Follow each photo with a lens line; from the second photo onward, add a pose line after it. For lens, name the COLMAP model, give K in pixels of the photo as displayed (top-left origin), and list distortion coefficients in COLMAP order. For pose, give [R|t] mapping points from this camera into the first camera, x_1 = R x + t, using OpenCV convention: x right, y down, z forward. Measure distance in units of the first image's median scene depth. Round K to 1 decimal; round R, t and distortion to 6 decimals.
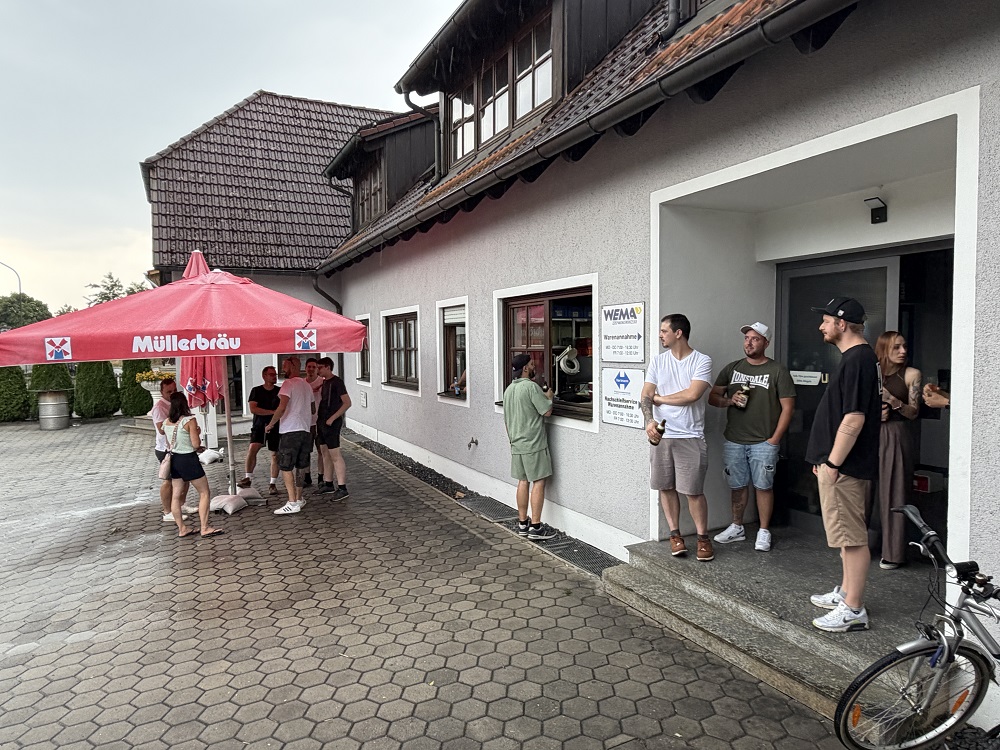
lens RADIAL K [[645.2, 0, 500.0], [0, 645.2, 375.0], [0, 0, 1]] dist [-0.005567, -0.002074]
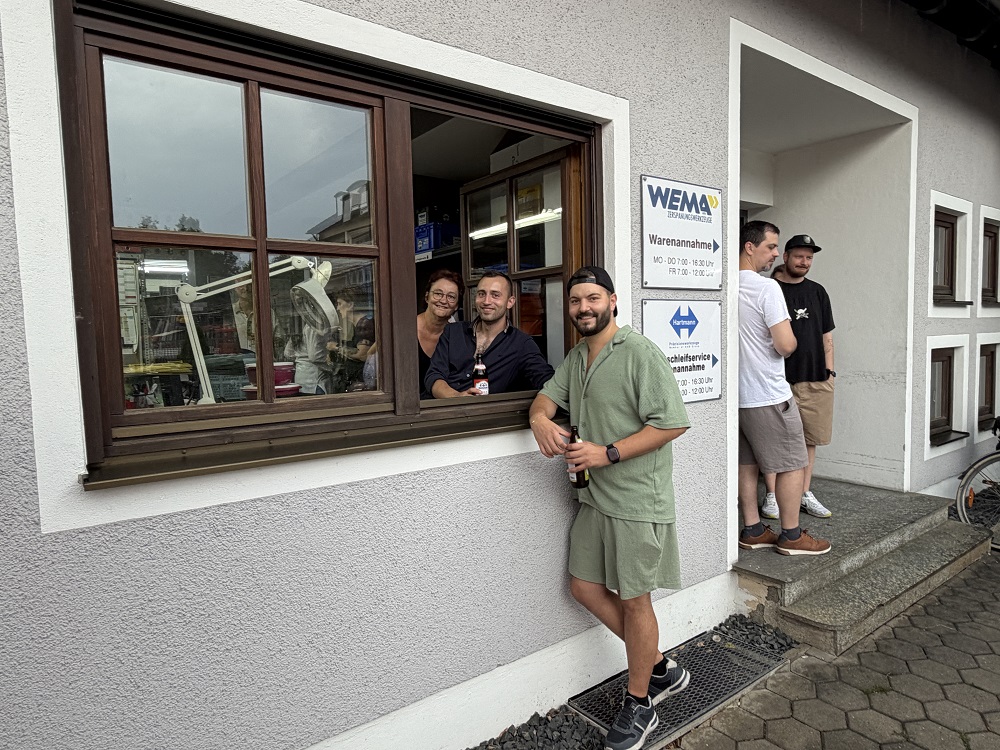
lens RADIAL K [[645.2, 0, 500.0], [0, 645.2, 375.0], [0, 0, 1]] dist [-0.005567, -0.002074]
pose [[-0.193405, -0.047132, 0.979986, -0.328995], [0.072012, 0.995469, 0.062089, 0.007975], [-0.978473, 0.082579, -0.189135, 1.274895]]
